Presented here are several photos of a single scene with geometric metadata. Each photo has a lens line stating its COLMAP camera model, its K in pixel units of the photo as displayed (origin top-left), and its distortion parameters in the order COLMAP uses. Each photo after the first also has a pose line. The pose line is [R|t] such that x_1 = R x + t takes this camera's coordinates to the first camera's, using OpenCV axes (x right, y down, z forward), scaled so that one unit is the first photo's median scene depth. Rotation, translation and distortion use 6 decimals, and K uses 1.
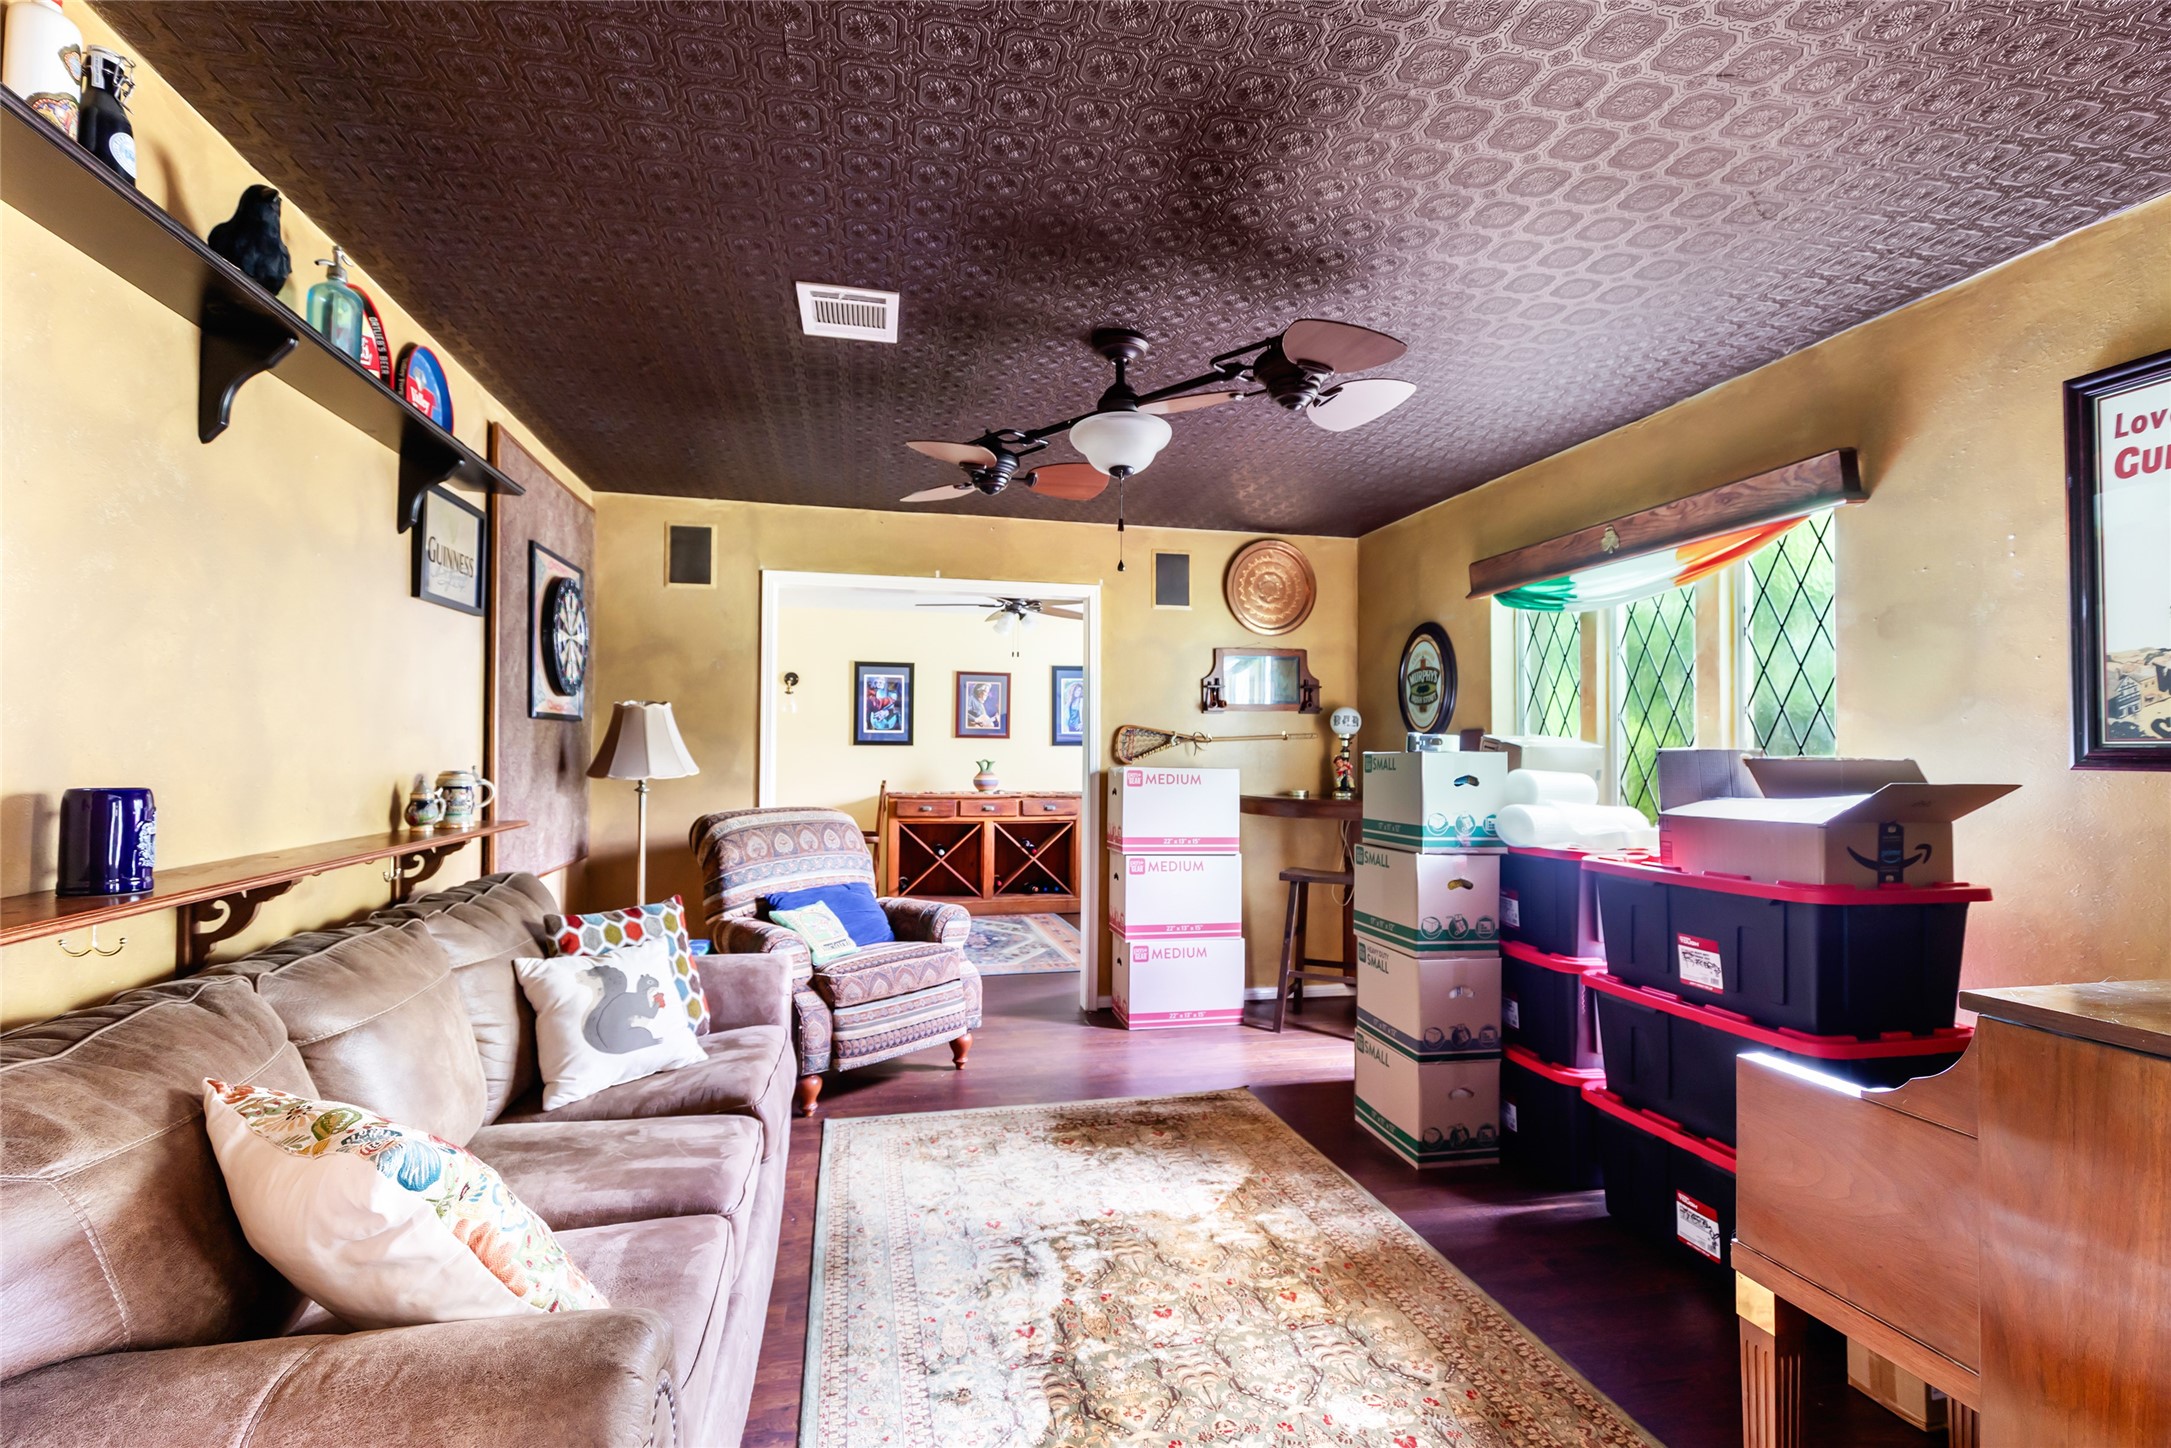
lens RADIAL K [[1005.5, 0, 1088.9], [0, 1005.5, 734.2], [0, 0, 1]] dist [0.004595, -0.000879]
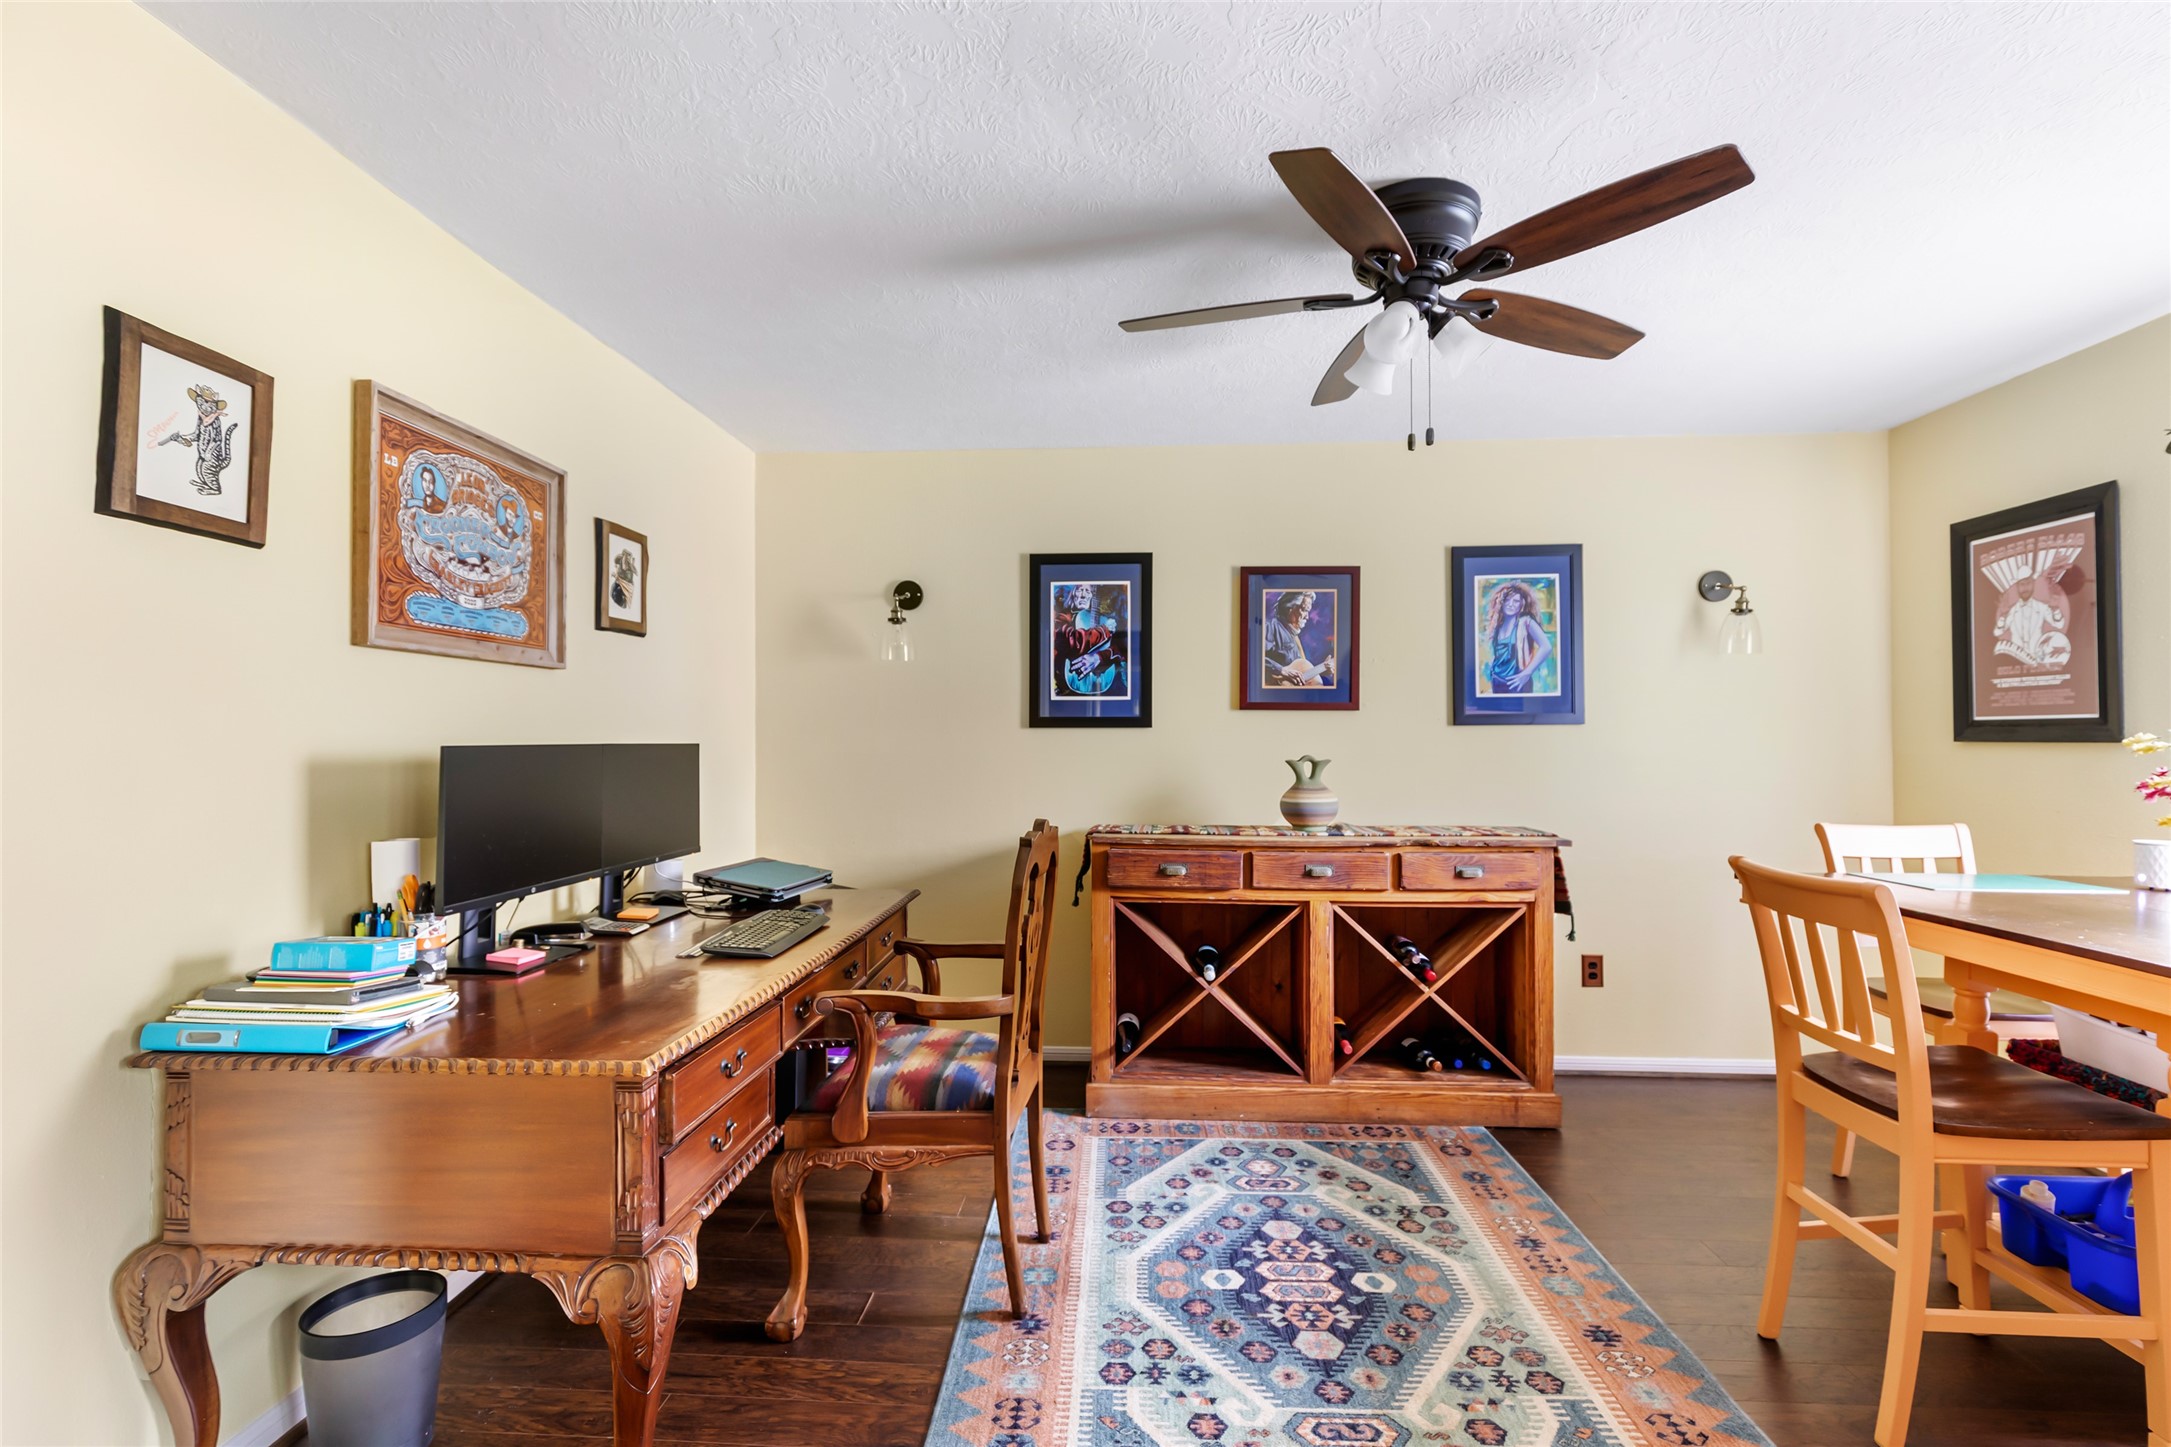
lens RADIAL K [[1005.5, 0, 1092.9], [0, 1005.5, 729.5], [0, 0, 1]] dist [0.004595, -0.000879]
pose [[0.960362, -0.011059, -0.278537, -0.069800], [0.012300, 0.999921, 0.002710, 0.010916], [0.278484, -0.006029, 0.960422, 0.543493]]
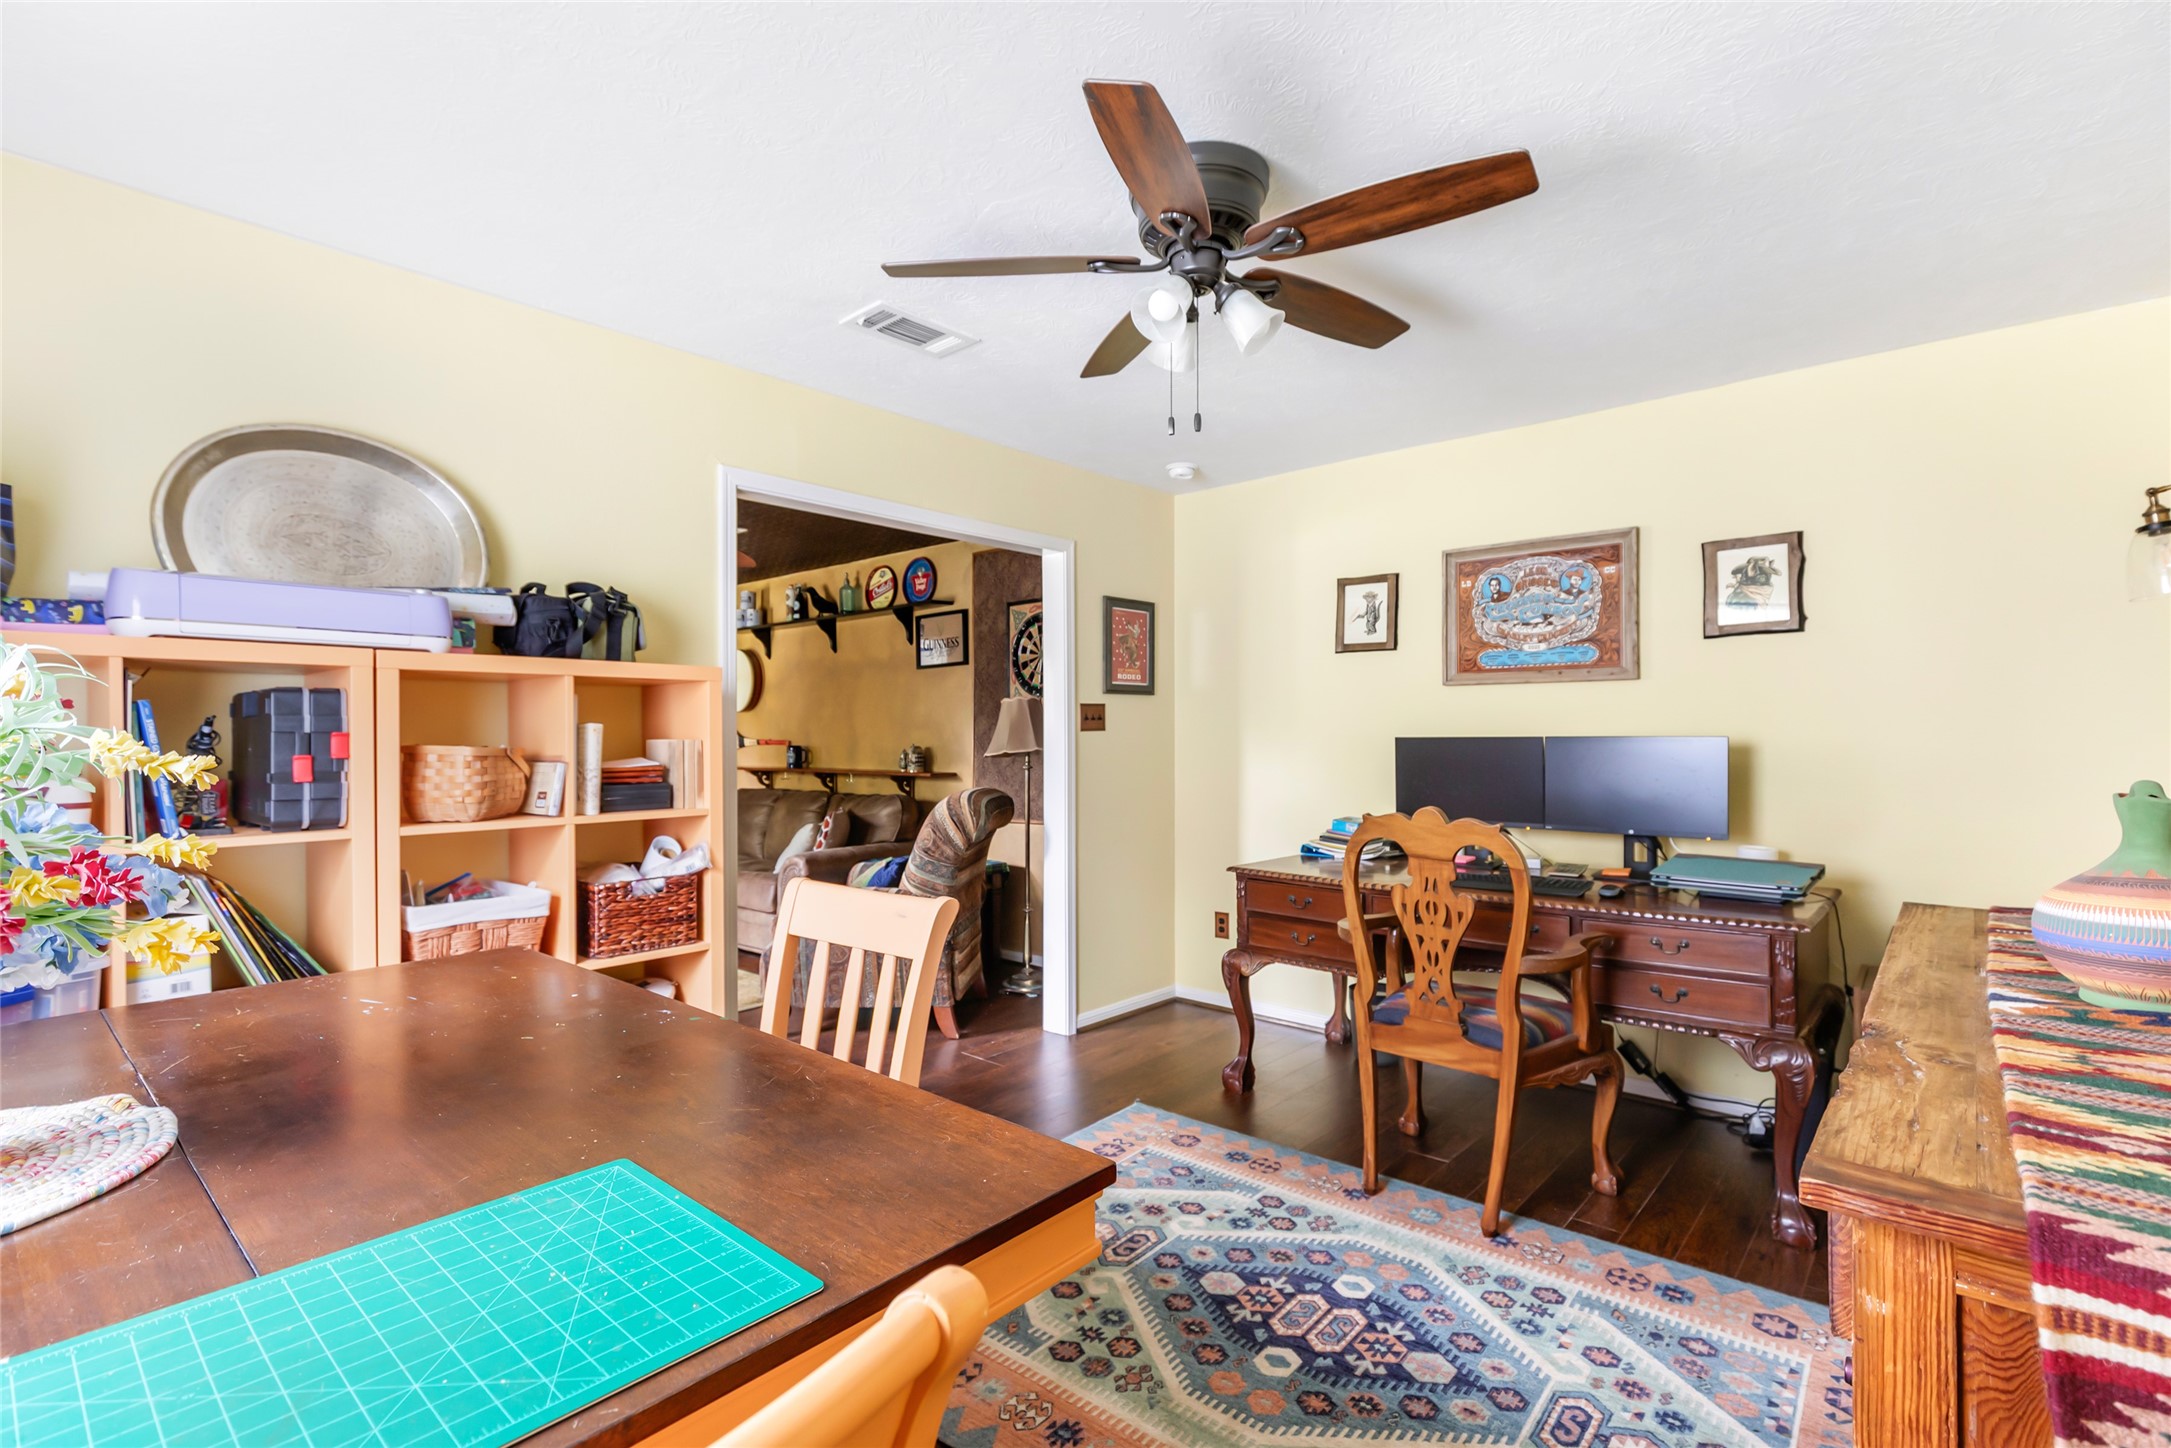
lens RADIAL K [[1005.5, 0, 1079.8], [0, 1005.5, 728.7], [0, 0, 1]] dist [0.004595, -0.000879]
pose [[-0.819557, -0.008633, -0.572932, 0.111934], [0.005254, 0.999731, -0.022580, 0.019469], [0.572973, -0.021516, -0.819292, 1.026274]]
